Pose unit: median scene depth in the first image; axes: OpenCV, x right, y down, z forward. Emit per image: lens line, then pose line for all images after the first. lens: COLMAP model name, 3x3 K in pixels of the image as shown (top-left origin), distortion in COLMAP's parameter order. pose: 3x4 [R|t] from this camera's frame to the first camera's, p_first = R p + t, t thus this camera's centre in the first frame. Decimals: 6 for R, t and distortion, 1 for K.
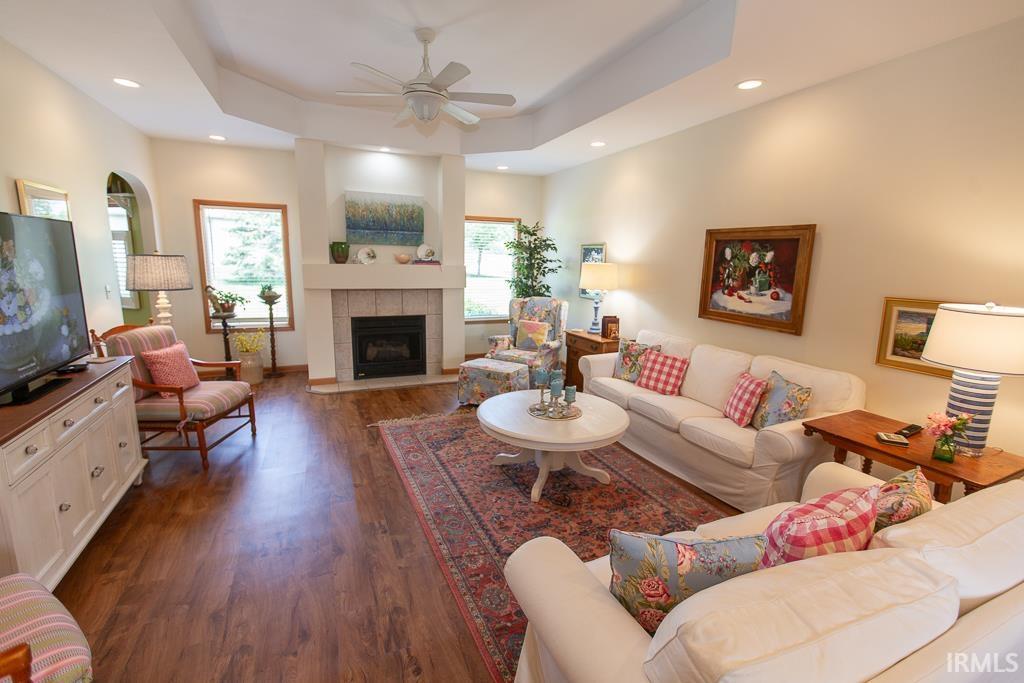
lens RADIAL K [[449.2, 0, 509.1], [0, 449.2, 341.0], [0, 0, 1]] dist [0.001725, -0.002632]
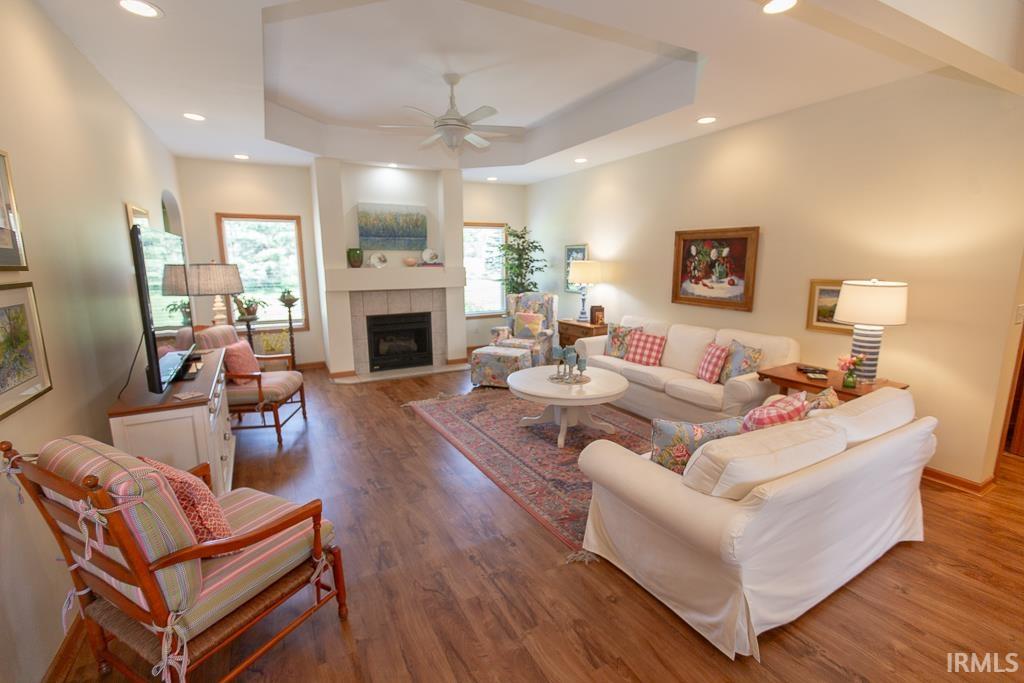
lens RADIAL K [[449.2, 0, 509.8], [0, 449.2, 341.7], [0, 0, 1]] dist [0.001725, -0.002632]
pose [[0.995077, -0.043273, 0.089159, -0.152822], [0.043416, 0.999057, 0.000341, 0.039747], [-0.089089, 0.003531, 0.996017, -0.212862]]
